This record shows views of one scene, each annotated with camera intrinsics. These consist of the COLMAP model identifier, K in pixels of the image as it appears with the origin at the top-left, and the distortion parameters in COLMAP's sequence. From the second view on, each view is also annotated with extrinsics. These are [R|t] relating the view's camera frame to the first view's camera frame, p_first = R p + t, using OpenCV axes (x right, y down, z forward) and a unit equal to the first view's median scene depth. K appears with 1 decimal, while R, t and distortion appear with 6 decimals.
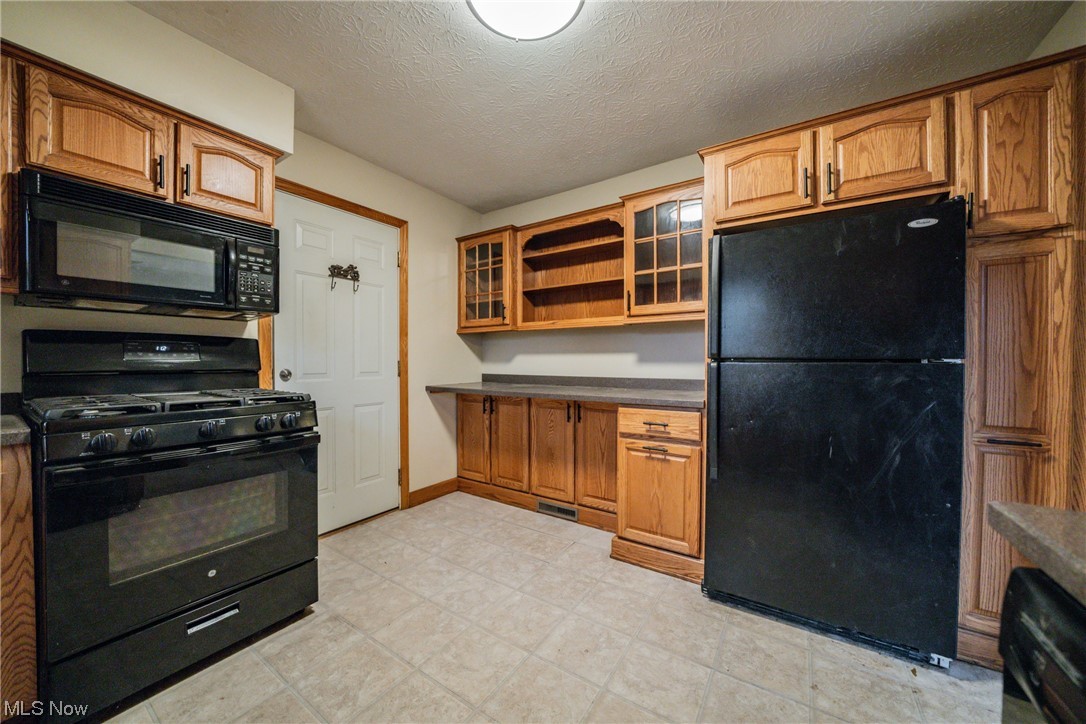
lens RADIAL K [[380.5, 0, 548.7], [0, 380.5, 364.2], [0, 0, 1]] dist [-0.027436, 0.002430]
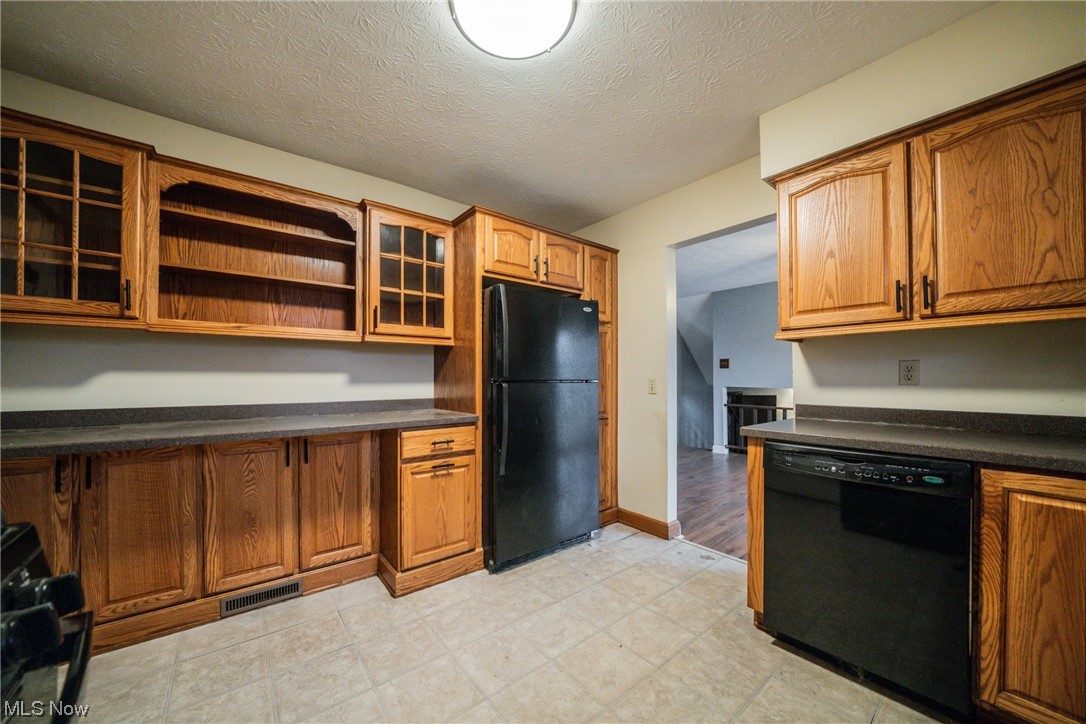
lens RADIAL K [[380.5, 0, 530.6], [0, 380.5, 377.9], [0, 0, 1]] dist [-0.027436, 0.002430]
pose [[0.333262, 0.000285, 0.942834, -0.599673], [0.010182, 0.999941, -0.003902, -0.013974], [-0.942779, 0.010901, 0.333239, 0.393484]]
